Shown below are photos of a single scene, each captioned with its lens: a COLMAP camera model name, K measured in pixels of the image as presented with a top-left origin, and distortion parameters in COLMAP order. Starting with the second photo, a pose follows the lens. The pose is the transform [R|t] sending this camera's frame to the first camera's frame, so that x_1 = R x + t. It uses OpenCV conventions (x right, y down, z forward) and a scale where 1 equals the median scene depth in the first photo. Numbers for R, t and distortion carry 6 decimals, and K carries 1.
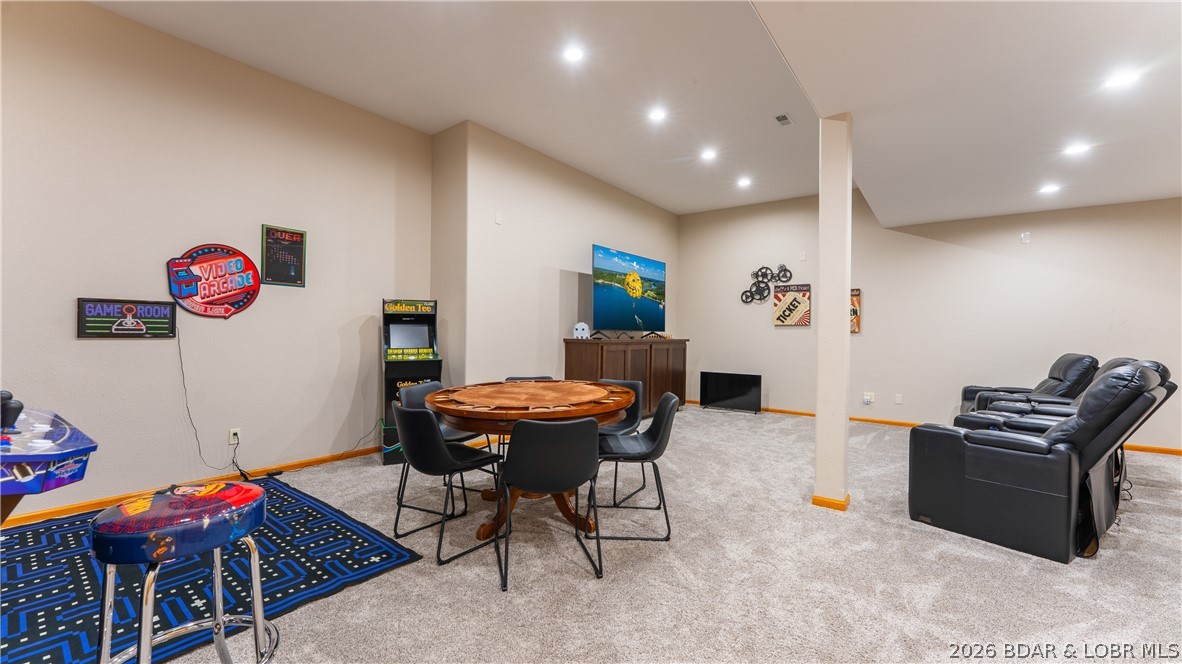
lens RADIAL K [[483.5, 0, 590.0], [0, 483.5, 331.9], [0, 0, 1]] dist [-0.000061, 0.000415]
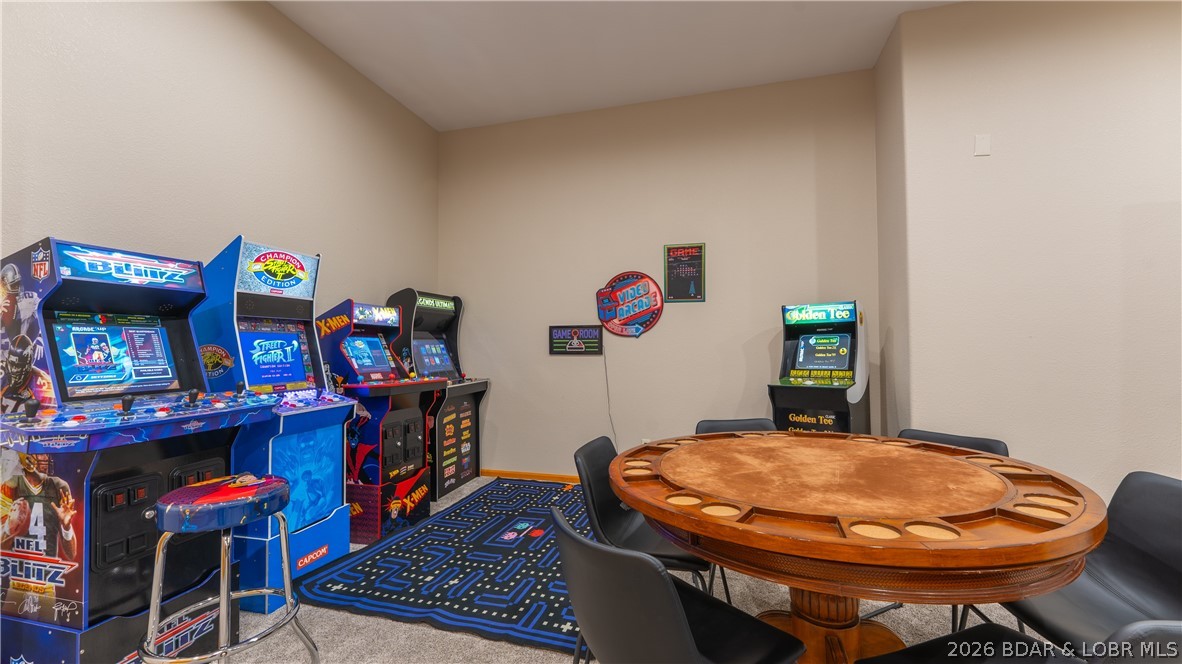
lens RADIAL K [[483.5, 0, 587.9], [0, 483.5, 334.4], [0, 0, 1]] dist [-0.000061, 0.000415]
pose [[0.355400, -0.035441, -0.934042, 0.130581], [0.009272, 0.999365, -0.034391, 0.001520], [0.934668, 0.003562, 0.355503, 0.277113]]
